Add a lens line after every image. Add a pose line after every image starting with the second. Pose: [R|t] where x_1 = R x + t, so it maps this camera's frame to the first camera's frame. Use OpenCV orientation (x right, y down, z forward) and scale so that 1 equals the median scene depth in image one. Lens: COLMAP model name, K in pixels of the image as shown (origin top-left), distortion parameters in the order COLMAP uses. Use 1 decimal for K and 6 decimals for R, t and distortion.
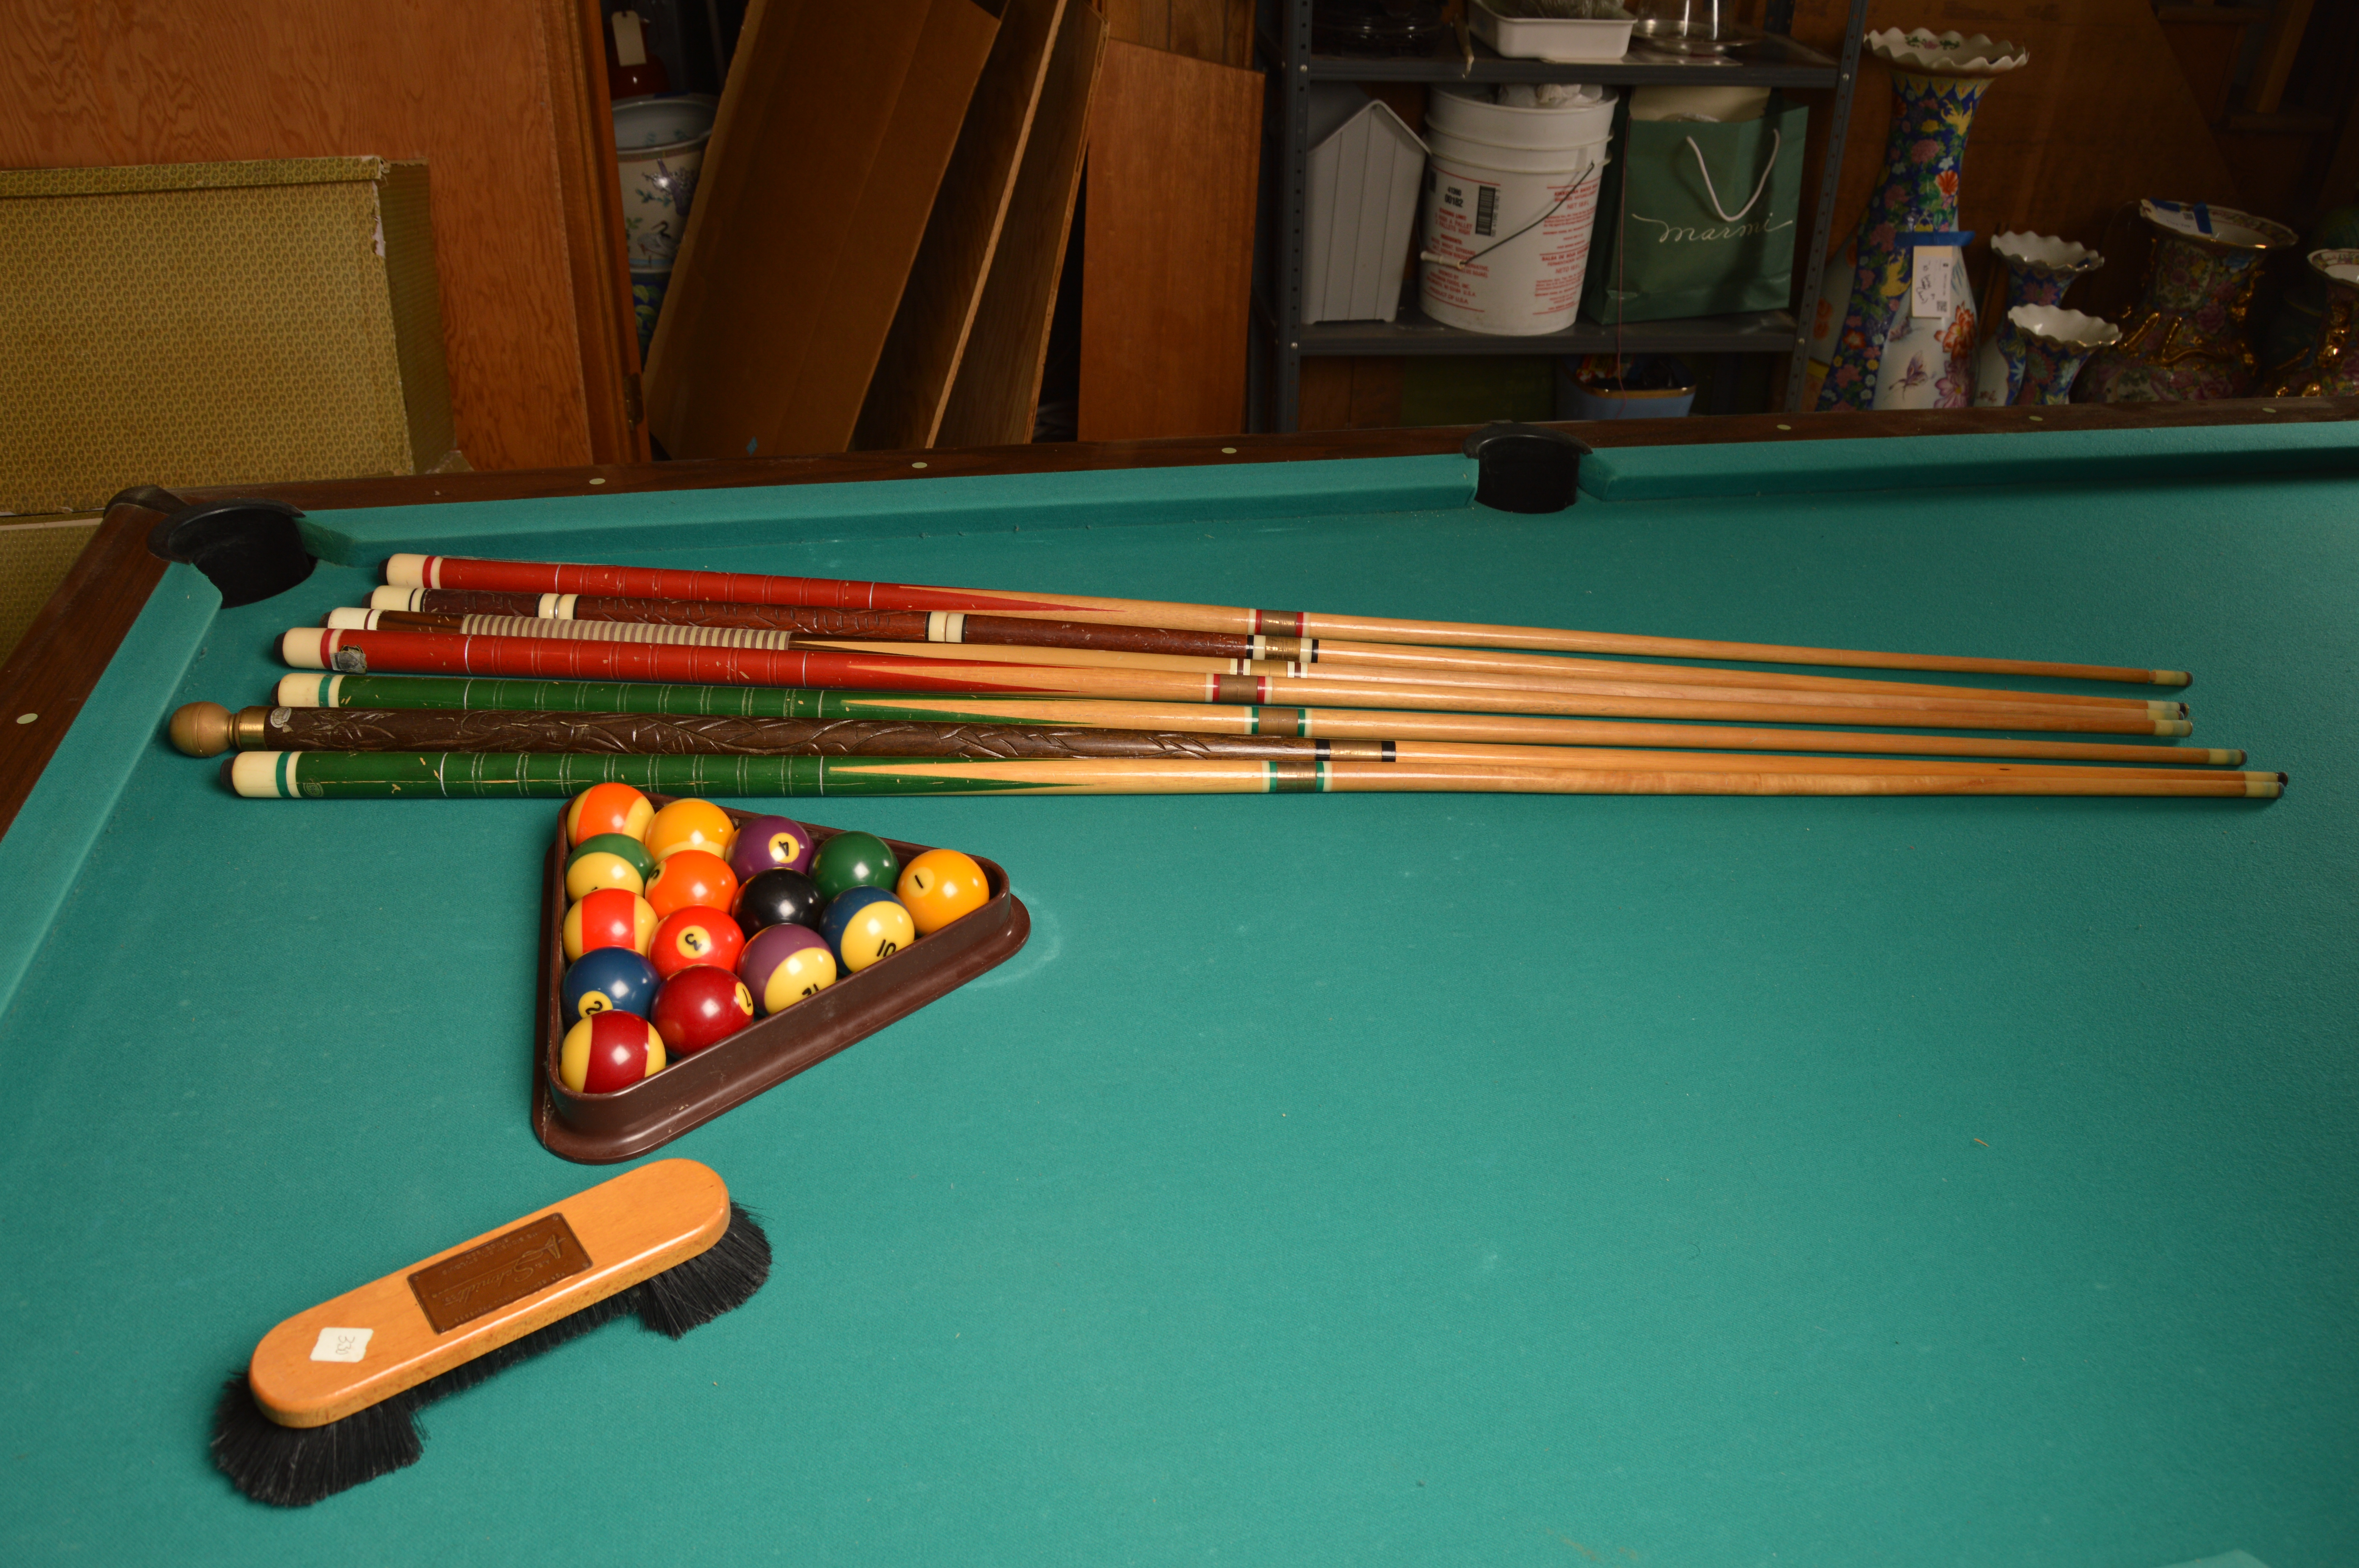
lens RADIAL K [[1863.0, 0, 1185.9], [0, 1863.0, 787.2], [0, 0, 1]] dist [-0.100358, 0.045929]
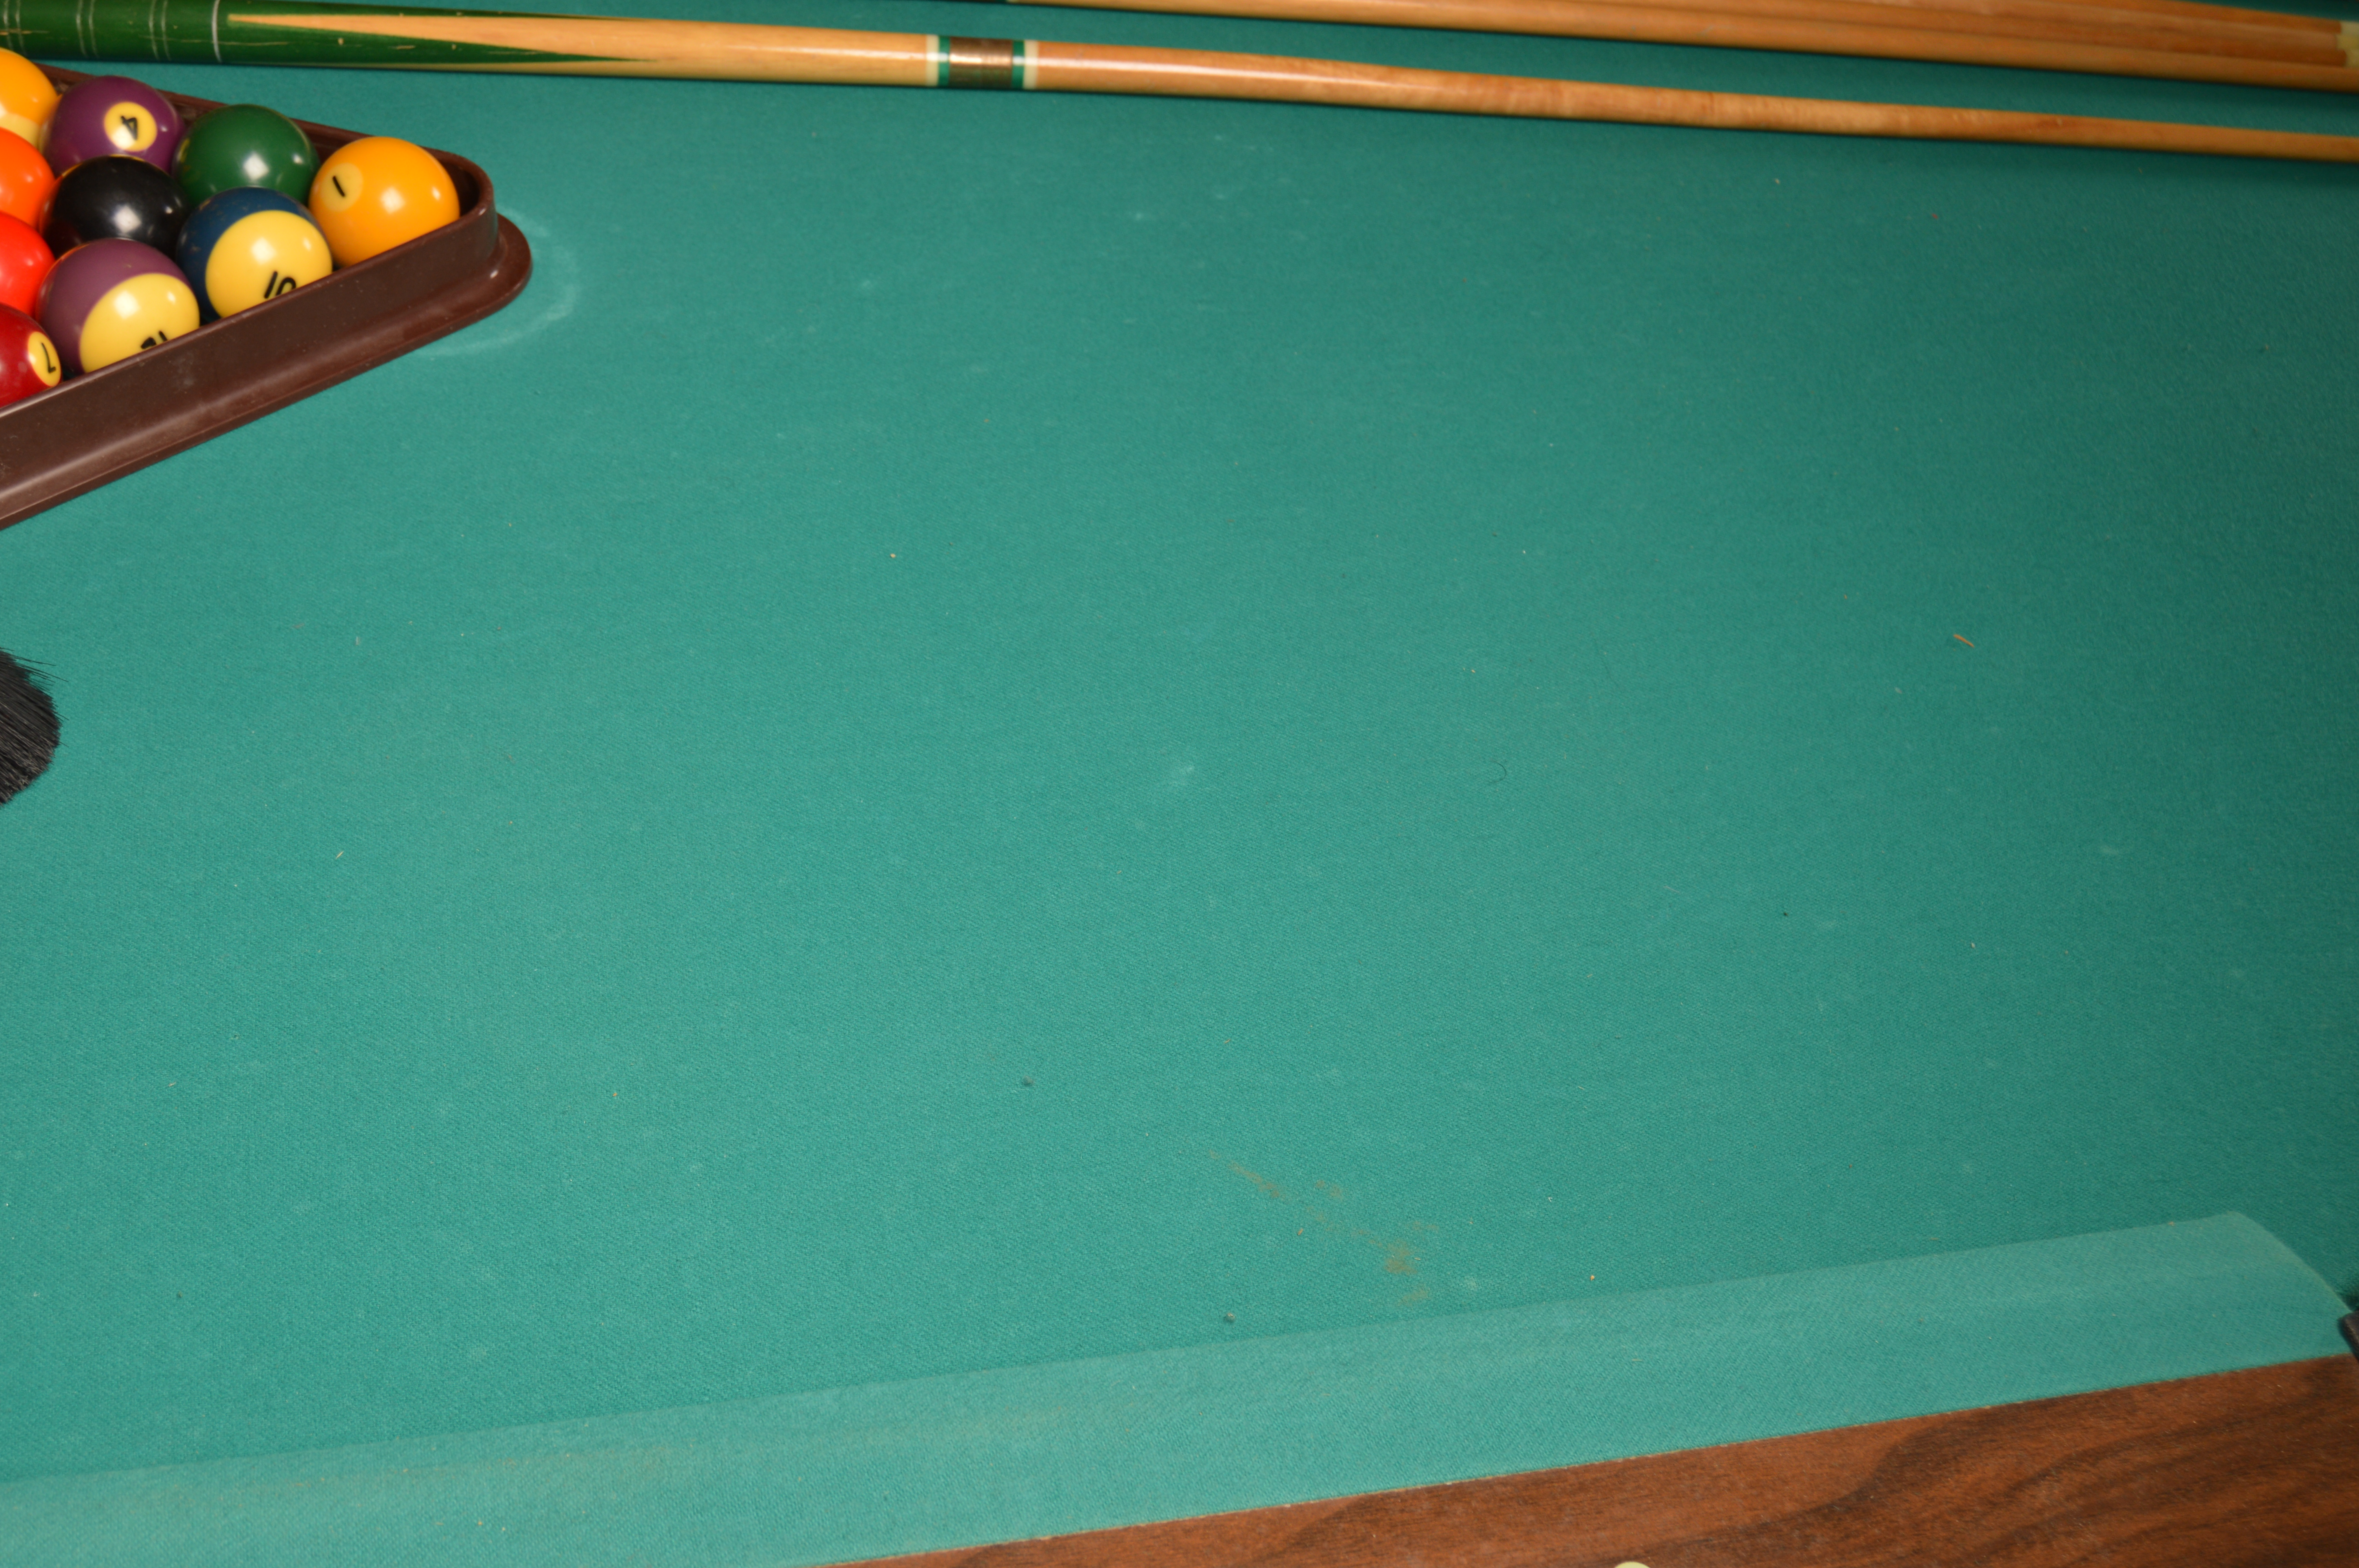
lens RADIAL K [[2761.0, 0, 1192.1], [0, 2761.0, 783.3], [0, 0, 1]] dist [-0.059509, 0.019264]
pose [[0.997803, 0.026341, 0.060781, 0.088697], [-0.037534, 0.980852, 0.191105, 0.059068], [-0.054584, -0.192966, 0.979686, 0.033085]]
